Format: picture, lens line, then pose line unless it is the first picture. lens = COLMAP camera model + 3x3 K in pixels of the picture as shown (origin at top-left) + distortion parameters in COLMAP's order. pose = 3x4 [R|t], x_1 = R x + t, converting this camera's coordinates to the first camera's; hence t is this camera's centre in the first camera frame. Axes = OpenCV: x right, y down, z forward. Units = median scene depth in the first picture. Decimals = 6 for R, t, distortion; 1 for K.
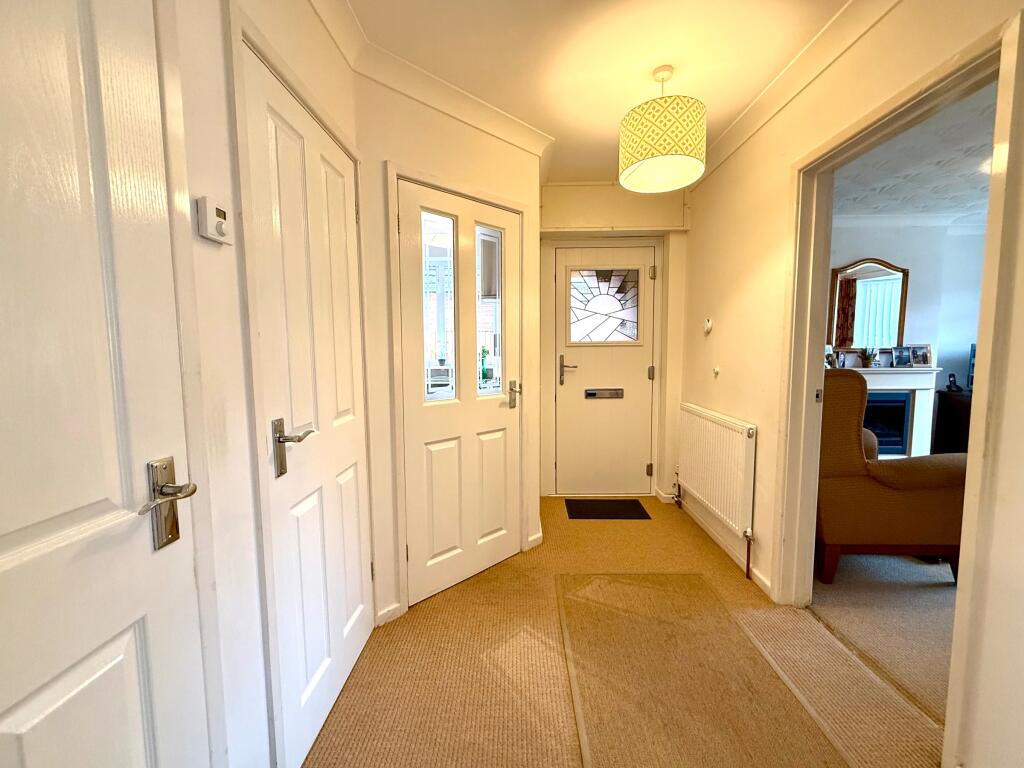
lens RADIAL K [[411.6, 0, 517.6], [0, 411.6, 381.9], [0, 0, 1]] dist [-0.000795, -0.000152]
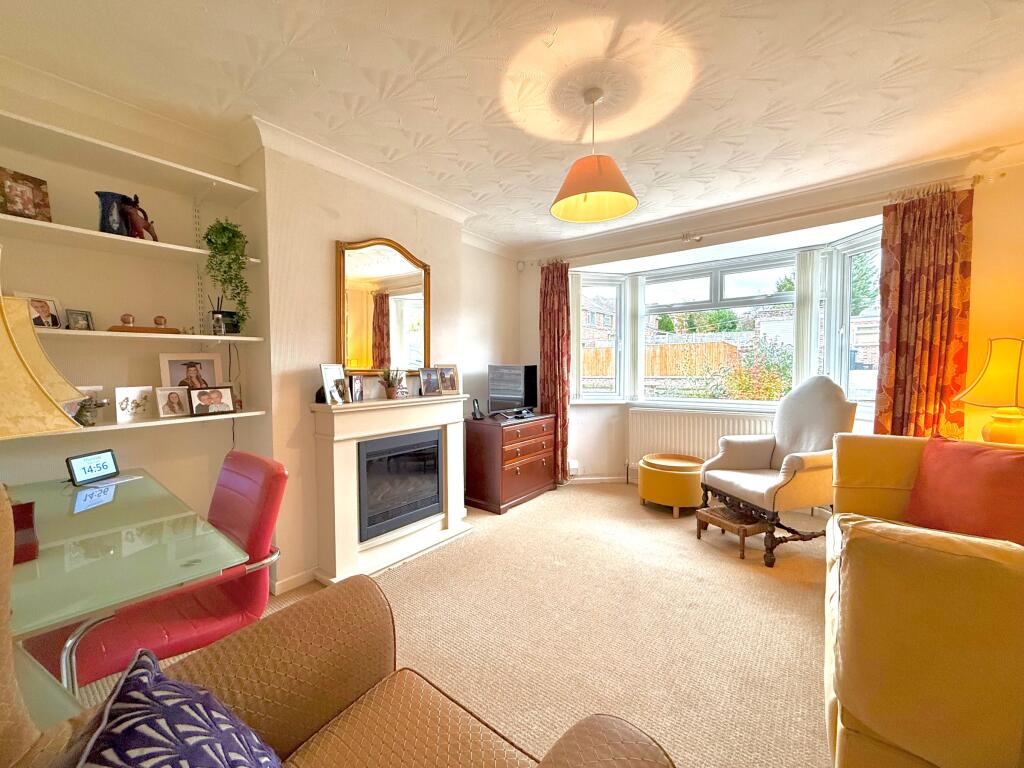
lens RADIAL K [[411.6, 0, 513.2], [0, 411.6, 385.4], [0, 0, 1]] dist [-0.000795, -0.000152]
pose [[0.584373, -0.031194, 0.810885, 0.420255], [0.067051, 0.997700, -0.009940, -0.036233], [-0.808710, 0.060179, 0.585121, 0.445926]]
